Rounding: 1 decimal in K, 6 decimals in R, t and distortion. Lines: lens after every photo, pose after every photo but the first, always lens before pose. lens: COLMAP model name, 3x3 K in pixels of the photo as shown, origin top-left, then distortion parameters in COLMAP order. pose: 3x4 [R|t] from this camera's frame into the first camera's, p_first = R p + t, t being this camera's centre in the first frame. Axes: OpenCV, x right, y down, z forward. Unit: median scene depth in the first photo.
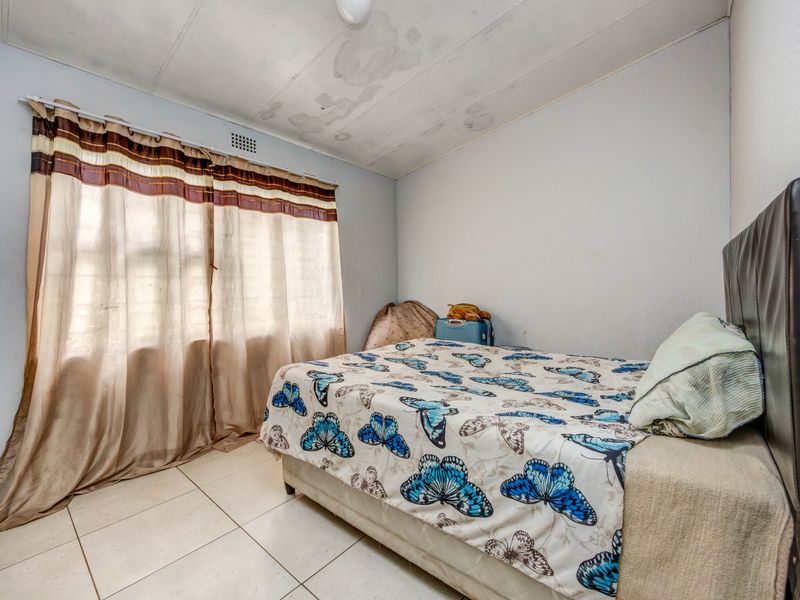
lens RADIAL K [[351.7, 0, 400.1], [0, 351.7, 293.4], [0, 0, 1]] dist [0.001235, 0.000128]
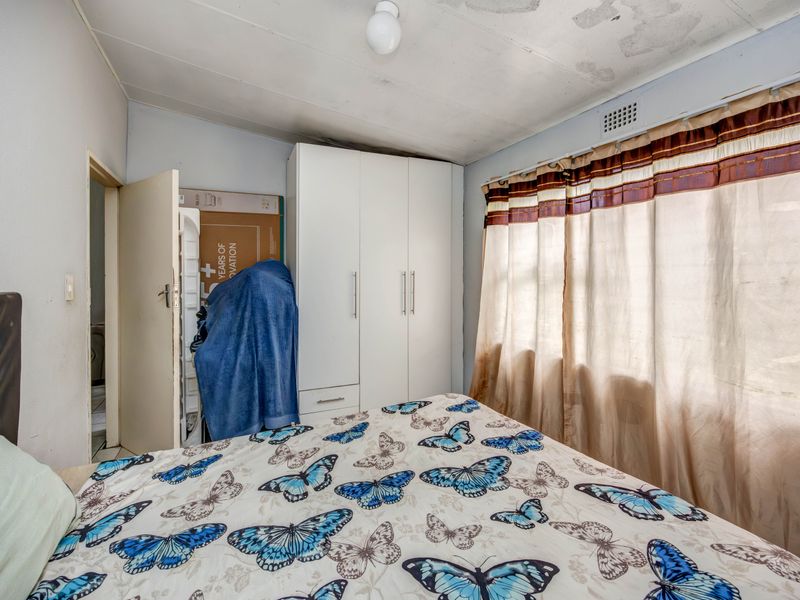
lens RADIAL K [[351.7, 0, 369.3], [0, 351.7, 276.6], [0, 0, 1]] dist [0.001235, 0.000128]
pose [[-0.443680, 0.005469, -0.896168, 0.535031], [-0.017184, 0.999746, 0.014608, -0.099676], [0.896020, 0.021881, -0.443474, 0.970190]]
